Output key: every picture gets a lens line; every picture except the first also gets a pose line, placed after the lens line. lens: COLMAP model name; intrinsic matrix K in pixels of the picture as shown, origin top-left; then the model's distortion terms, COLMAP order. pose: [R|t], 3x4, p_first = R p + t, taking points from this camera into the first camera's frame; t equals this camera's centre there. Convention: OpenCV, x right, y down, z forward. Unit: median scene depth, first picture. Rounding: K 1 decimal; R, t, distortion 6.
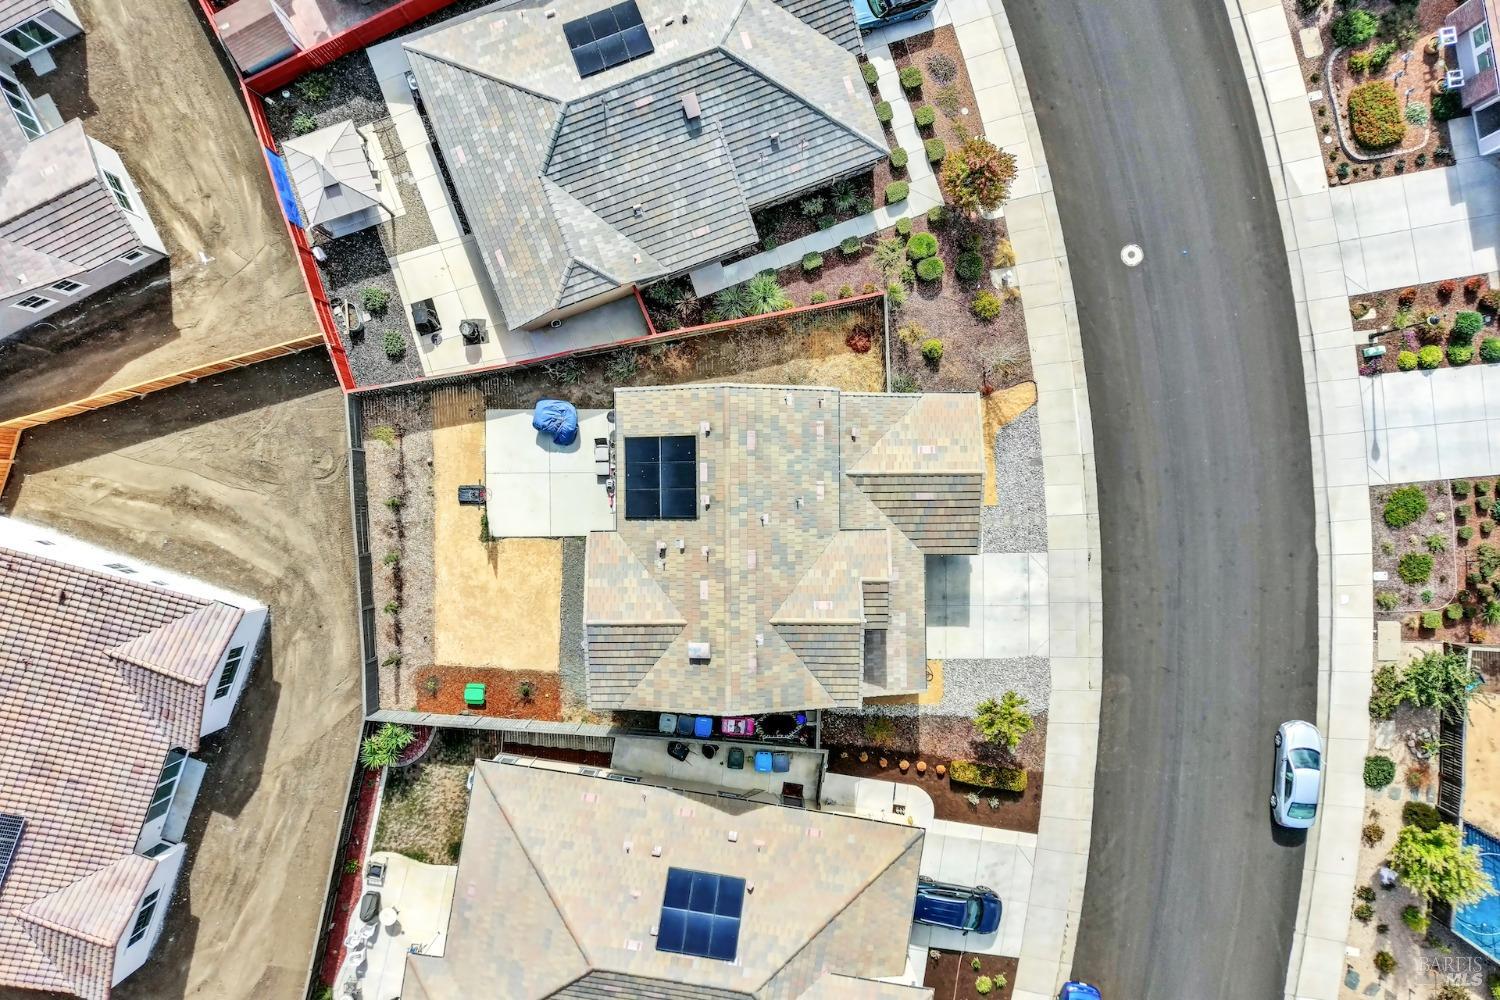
lens RADIAL K [[1117.4, 0, 753.1], [0, 1117.4, 500.4], [0, 0, 1]] dist [0.106631, -0.157341]
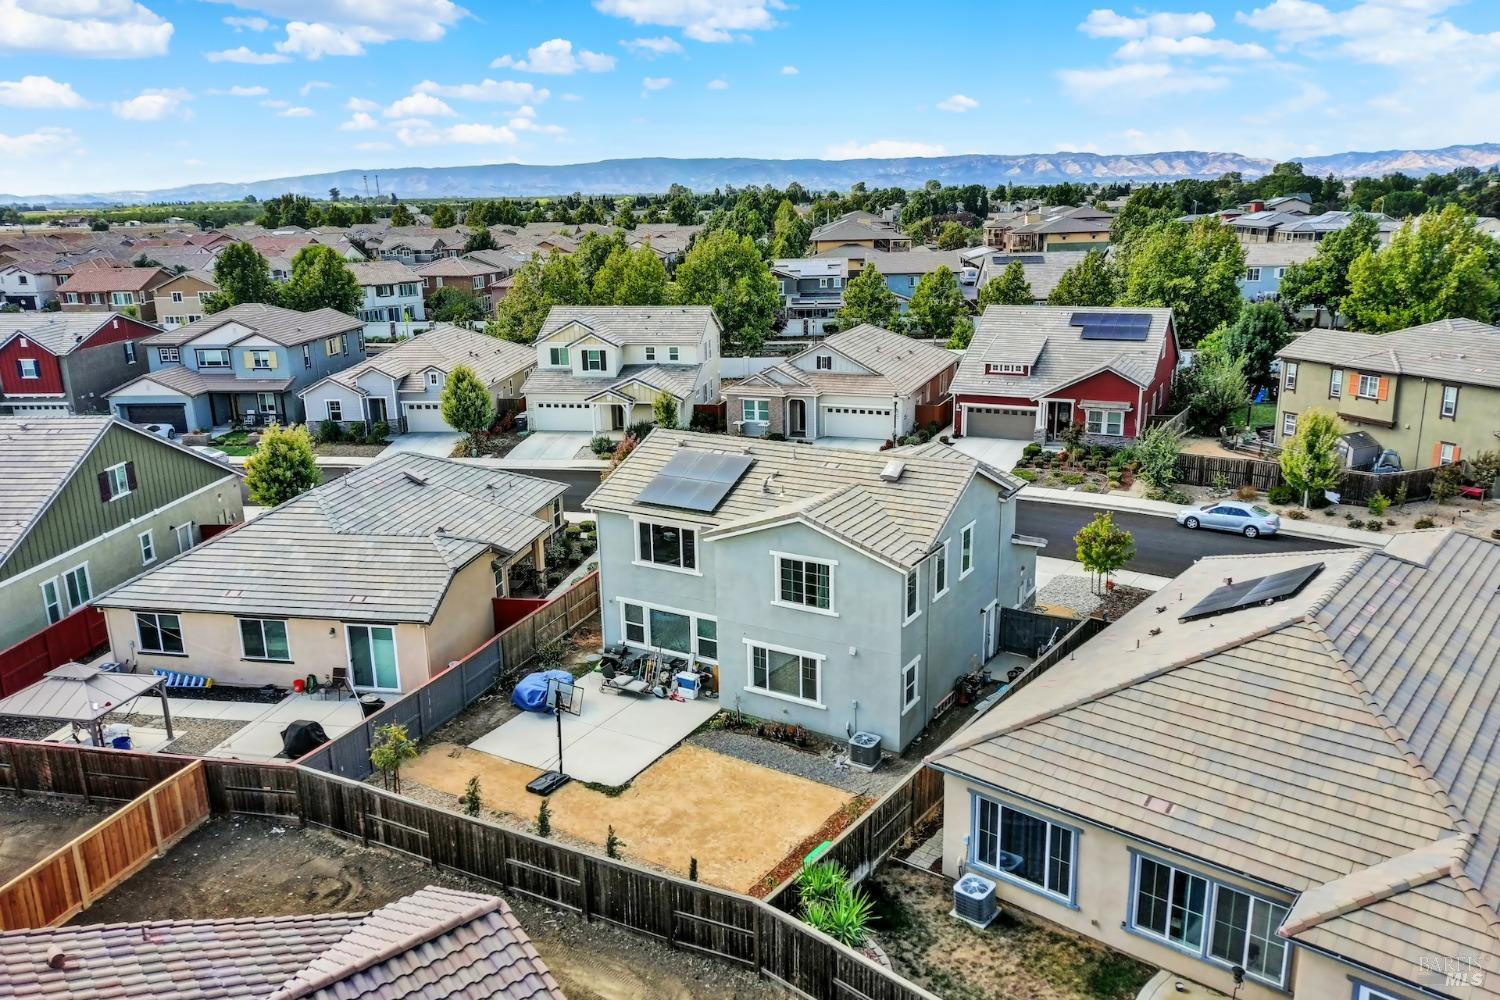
lens RADIAL K [[1117.4, 0, 753.1], [0, 1117.4, 500.4], [0, 0, 1]] dist [0.106631, -0.157341]
pose [[0.514914, -0.236695, 0.823917, -0.679714], [0.856862, 0.113497, -0.502898, 0.399873], [0.025521, 0.964932, 0.261257, 0.676228]]
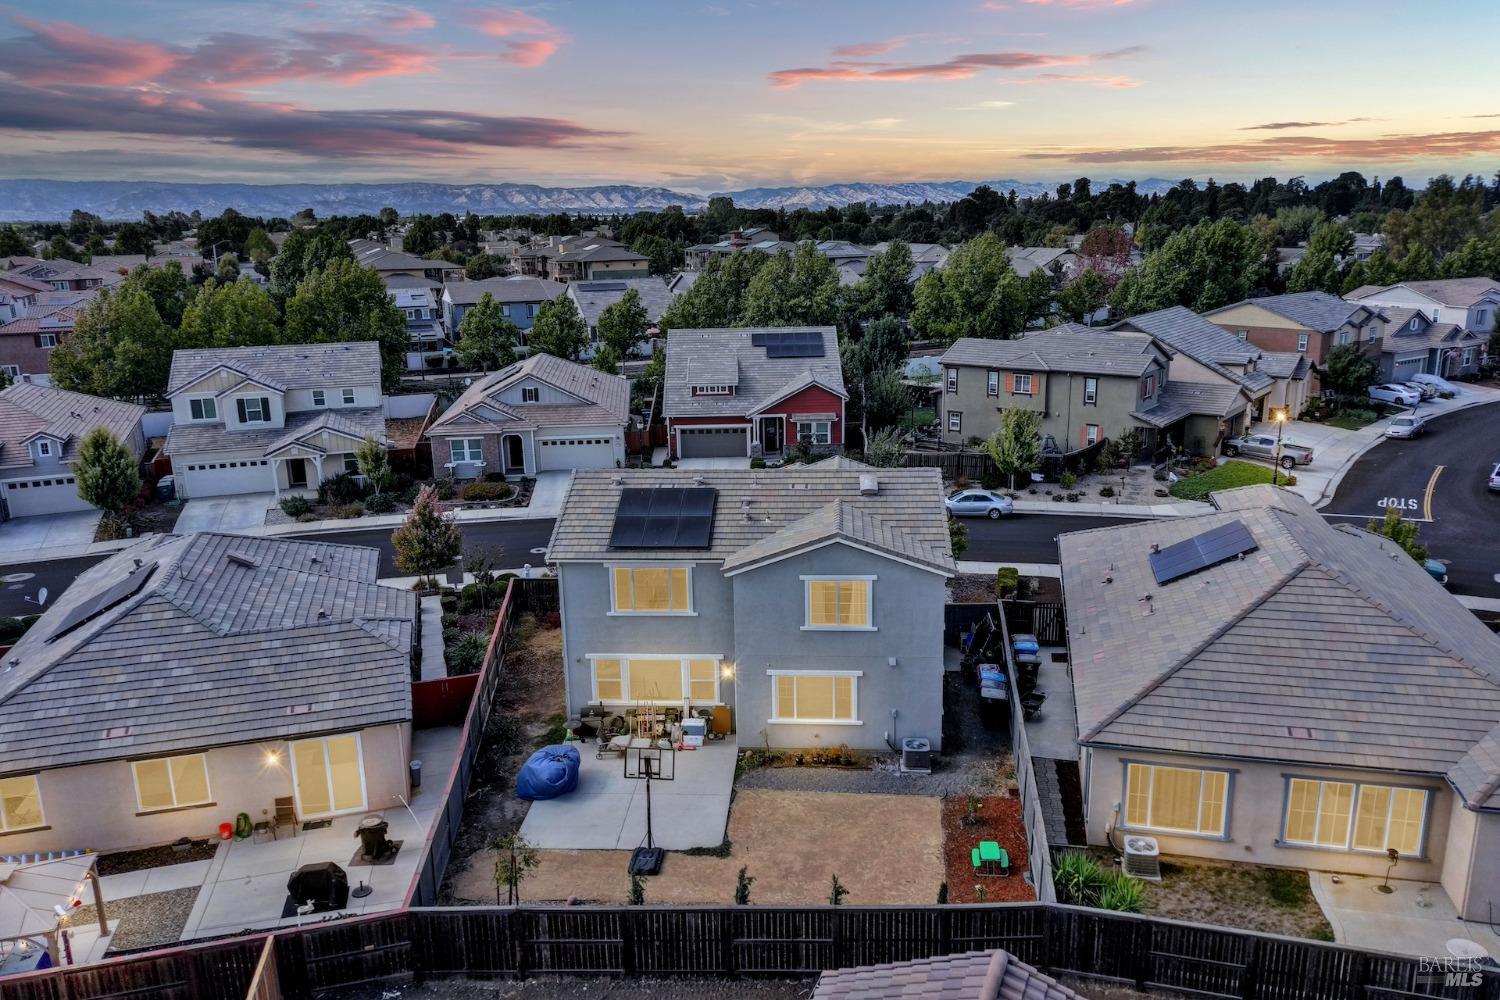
lens RADIAL K [[1117.4, 0, 752.9], [0, 1117.4, 517.1], [0, 0, 1]] dist [0.109797, -0.167037]
pose [[0.075965, -0.263519, 0.961659, -0.759863], [0.996781, -0.004714, -0.080031, 0.097490], [0.025623, 0.964643, 0.262312, 0.672471]]
